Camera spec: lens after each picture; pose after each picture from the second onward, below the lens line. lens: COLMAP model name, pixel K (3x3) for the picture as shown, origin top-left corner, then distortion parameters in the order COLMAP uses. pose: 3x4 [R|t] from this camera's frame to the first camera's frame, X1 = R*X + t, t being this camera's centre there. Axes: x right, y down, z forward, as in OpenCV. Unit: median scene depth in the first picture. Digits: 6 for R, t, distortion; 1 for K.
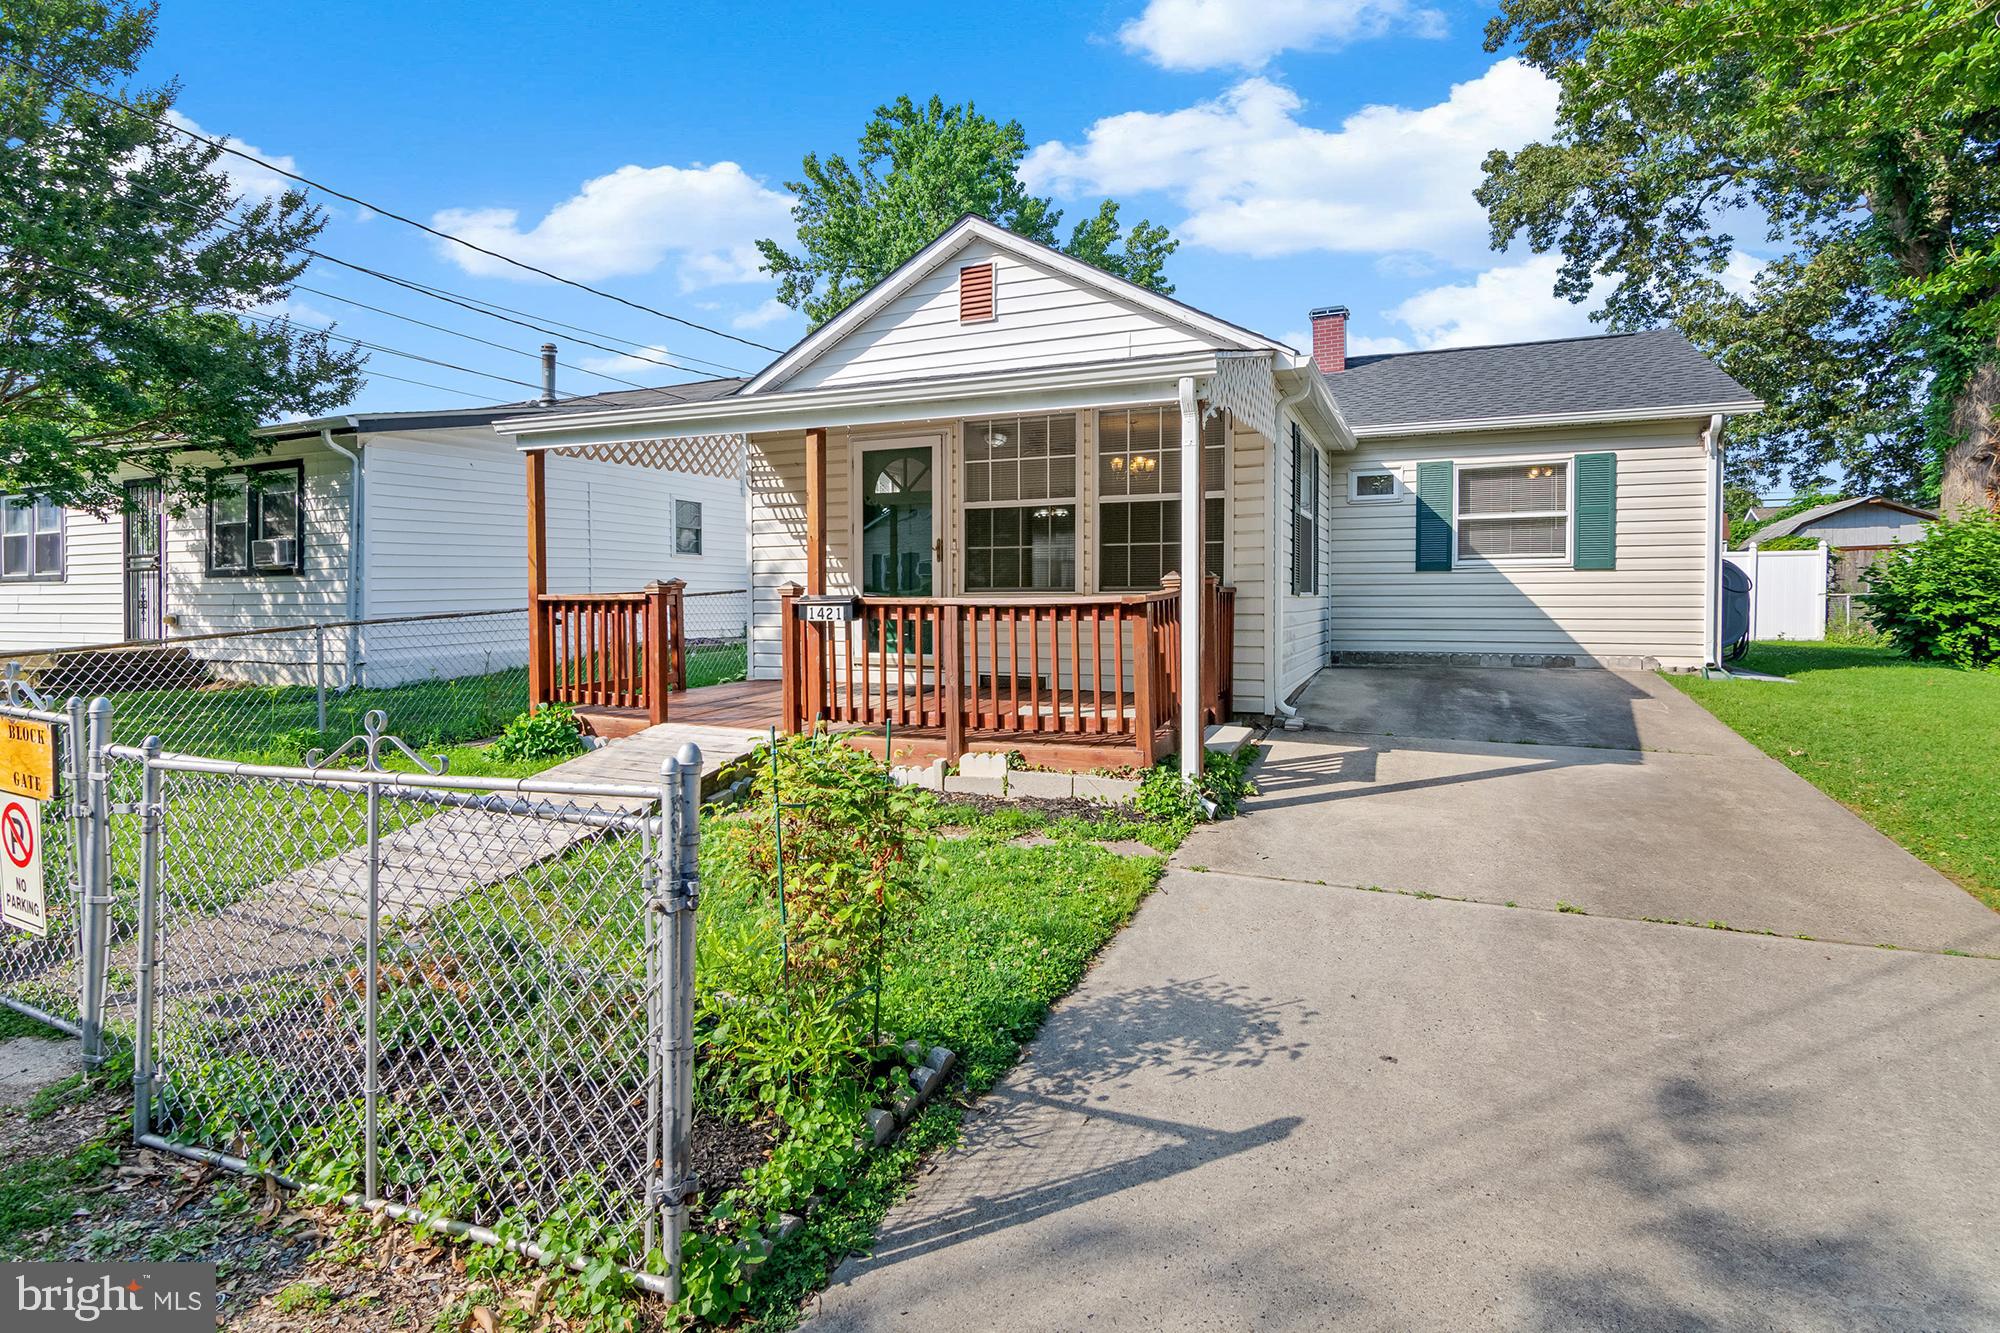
lens RADIAL K [[966.3, 0, 1004.1], [0, 966.3, 575.1], [0, 0, 1]] dist [-0.002863, -0.000635]
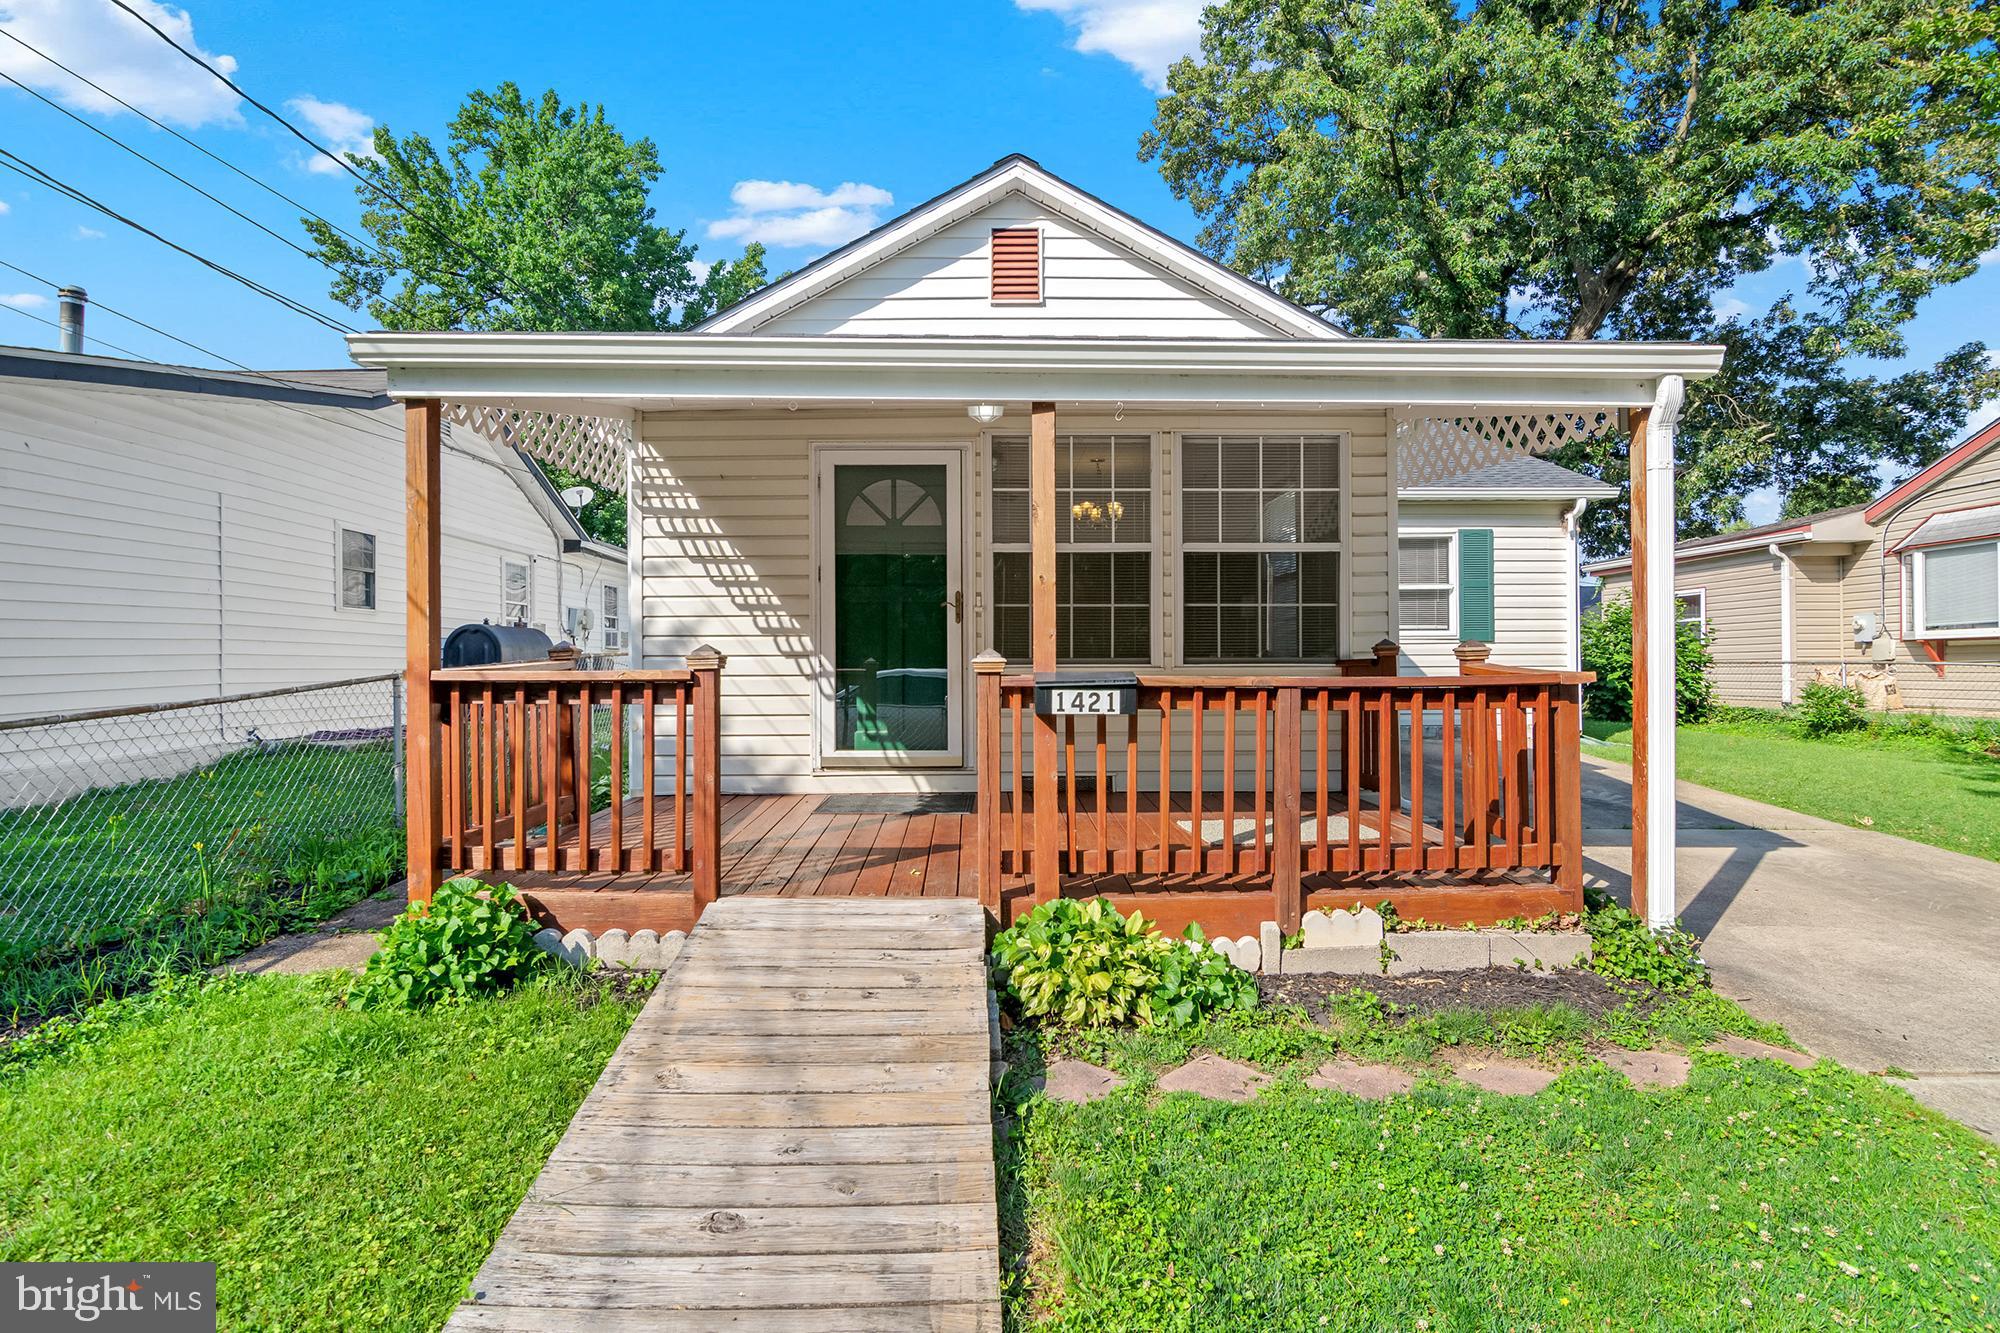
lens RADIAL K [[981.5, 0, 1000.0], [0, 981.5, 620.4], [0, 0, 1]] dist [-0.006883, -0.001468]
pose [[0.918035, 0.018099, 0.396086, -0.239047], [-0.008807, 0.999642, -0.025266, 0.001986], [-0.396401, 0.019706, 0.917866, 0.222756]]
